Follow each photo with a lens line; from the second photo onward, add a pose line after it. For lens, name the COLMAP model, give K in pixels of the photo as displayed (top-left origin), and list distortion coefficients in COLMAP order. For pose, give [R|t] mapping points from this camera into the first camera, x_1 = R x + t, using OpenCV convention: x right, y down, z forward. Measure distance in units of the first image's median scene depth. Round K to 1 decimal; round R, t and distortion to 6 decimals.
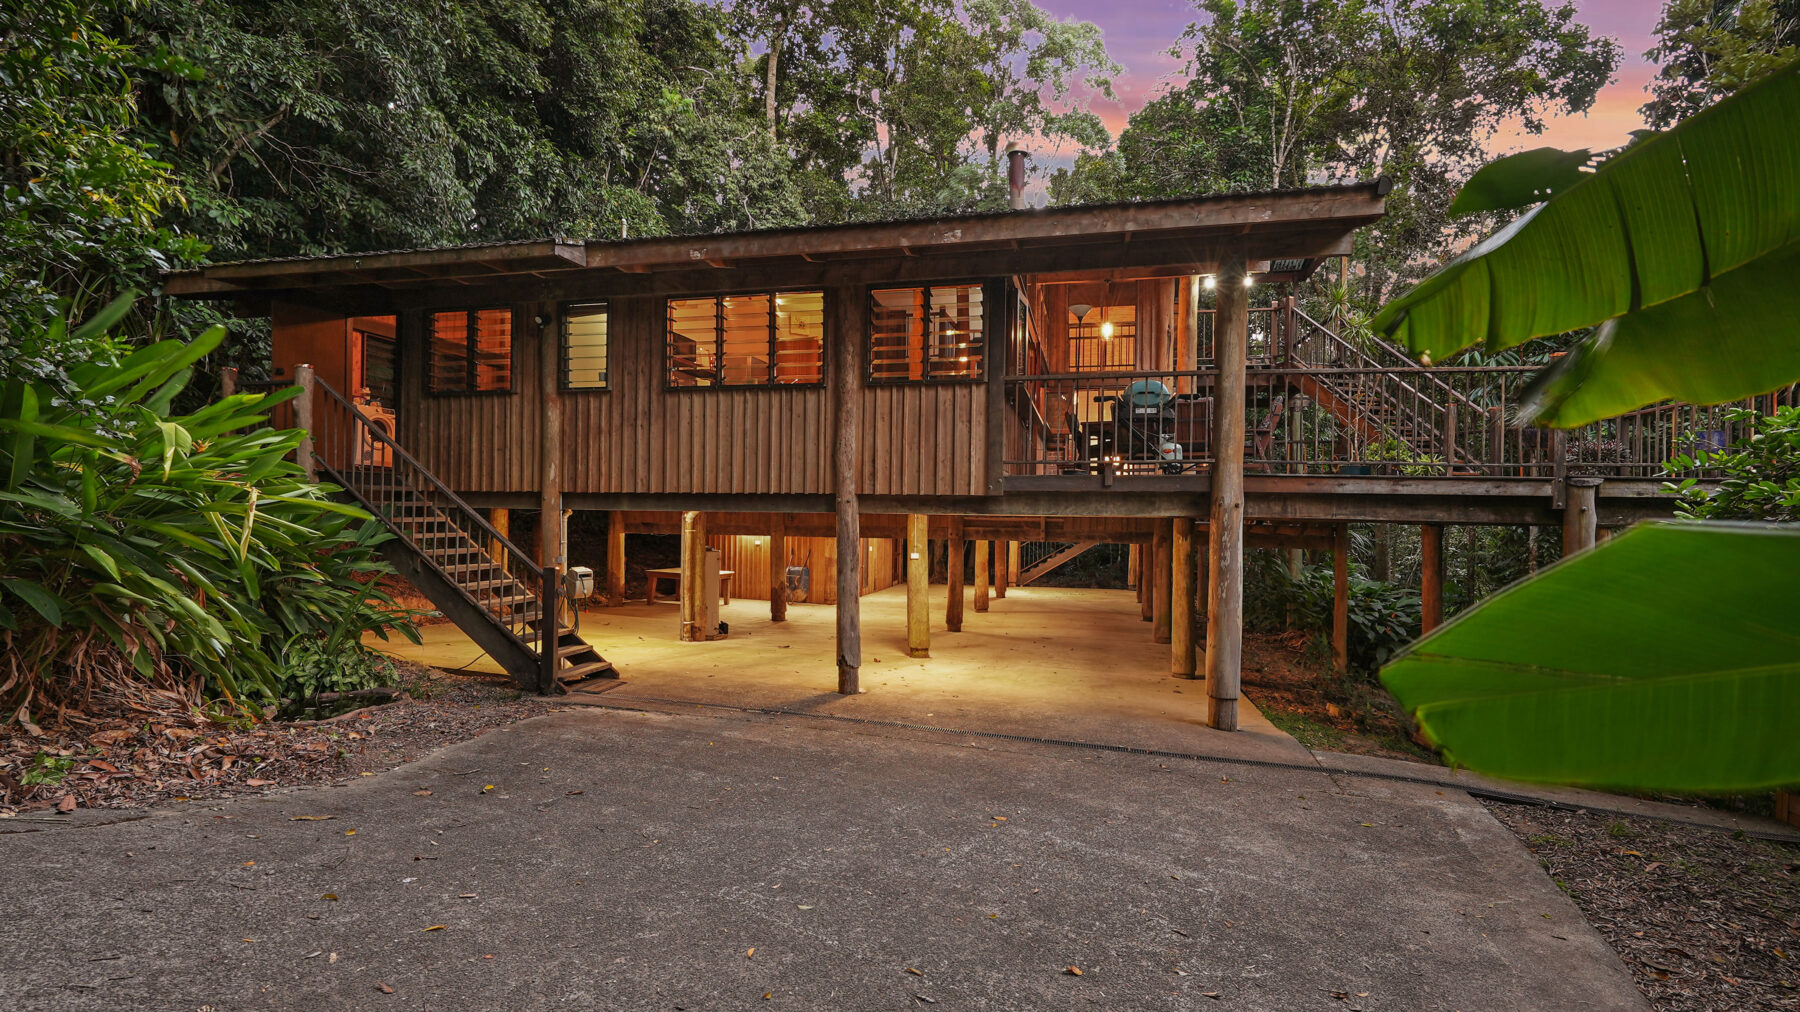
lens RADIAL K [[866.8, 0, 900.0], [0, 866.8, 506.0], [0, 0, 1]] dist [-0.001866, 0.000591]
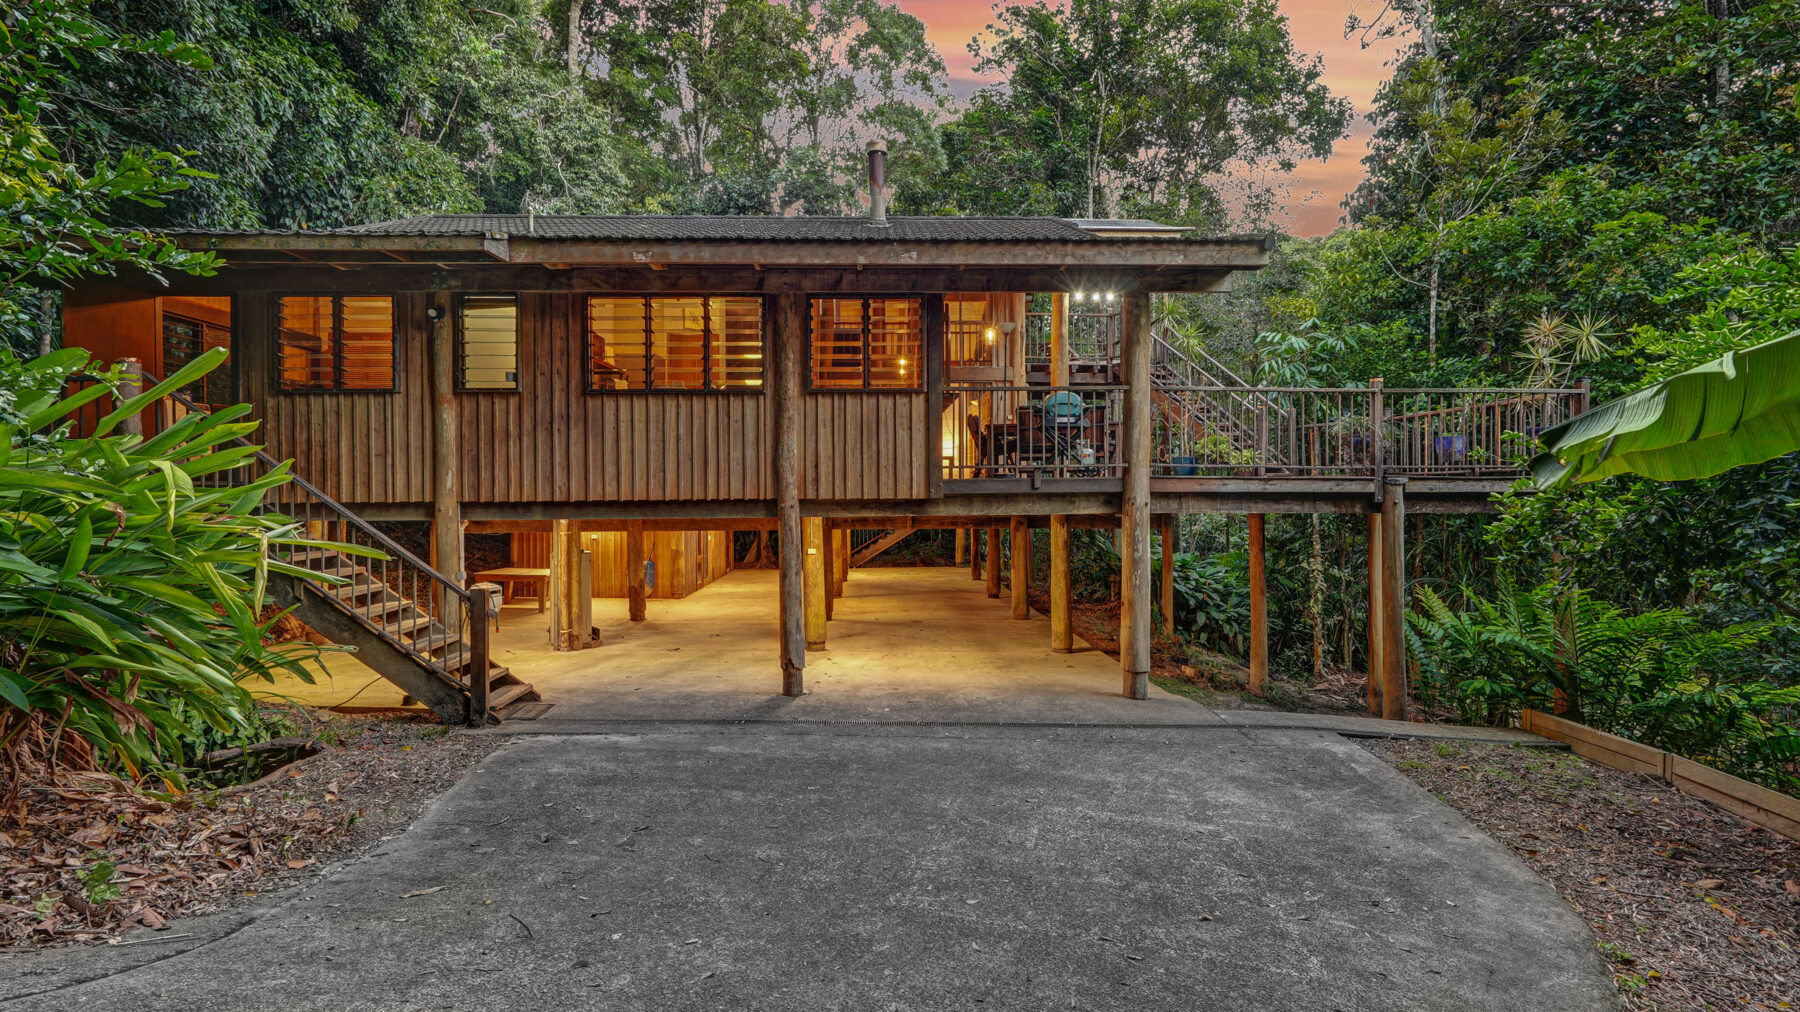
lens RADIAL K [[897.1, 0, 898.0], [0, 897.1, 476.4], [0, 0, 1]] dist [-0.001960, 0.000049]
pose [[0.955597, -0.017939, 0.294129, -0.247235], [0.016099, 0.999833, 0.008675, -0.047256], [-0.294236, -0.003555, 0.955726, -0.039538]]
